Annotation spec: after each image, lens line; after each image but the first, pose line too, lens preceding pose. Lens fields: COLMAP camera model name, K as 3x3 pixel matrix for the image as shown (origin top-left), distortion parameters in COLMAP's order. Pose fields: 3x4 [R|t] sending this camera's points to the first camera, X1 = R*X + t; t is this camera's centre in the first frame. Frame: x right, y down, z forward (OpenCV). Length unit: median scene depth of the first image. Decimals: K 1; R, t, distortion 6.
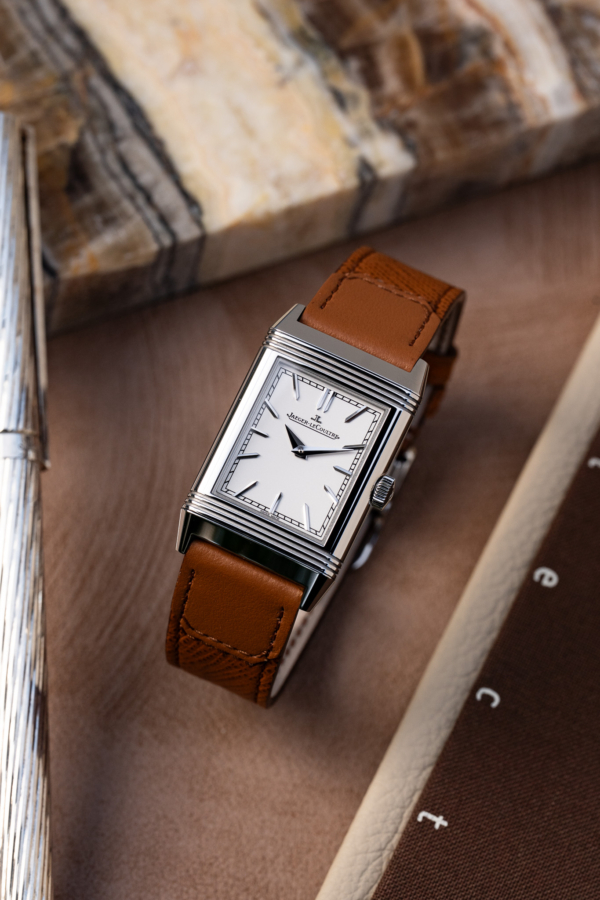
lens RADIAL K [[4295.5, 0, 300.0], [0, 4295.5, 450.0], [0, 0, 1]] dist [1.968090, 0.986967]
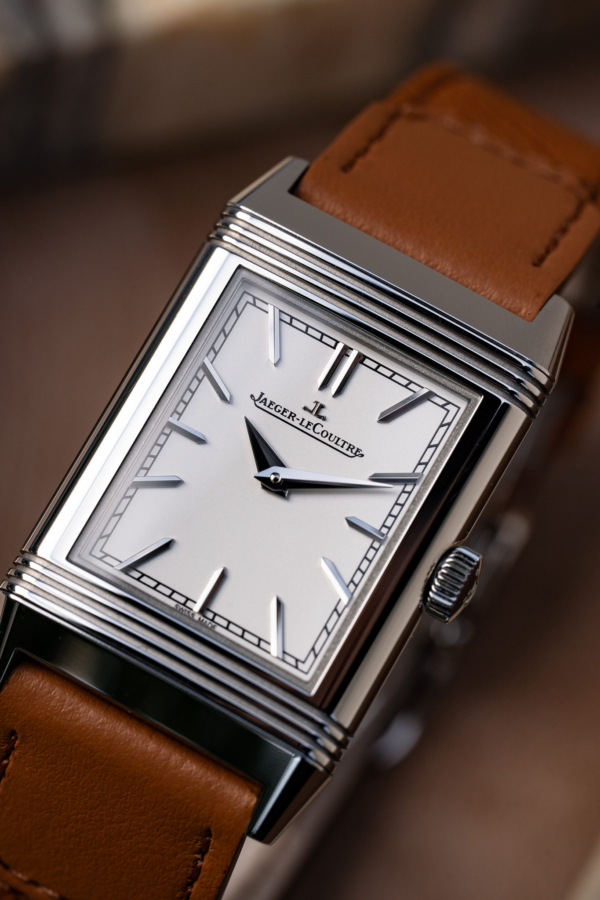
lens RADIAL K [[4762.3, 0, 300.0], [0, 4762.3, 450.0], [0, 0, 1]] dist [2.387047, -10.558640]
pose [[0.997542, 0.069788, -0.006339, 0.005620], [-0.069988, 0.996724, -0.040526, 0.017043], [0.003490, 0.040870, 0.999158, 0.500098]]
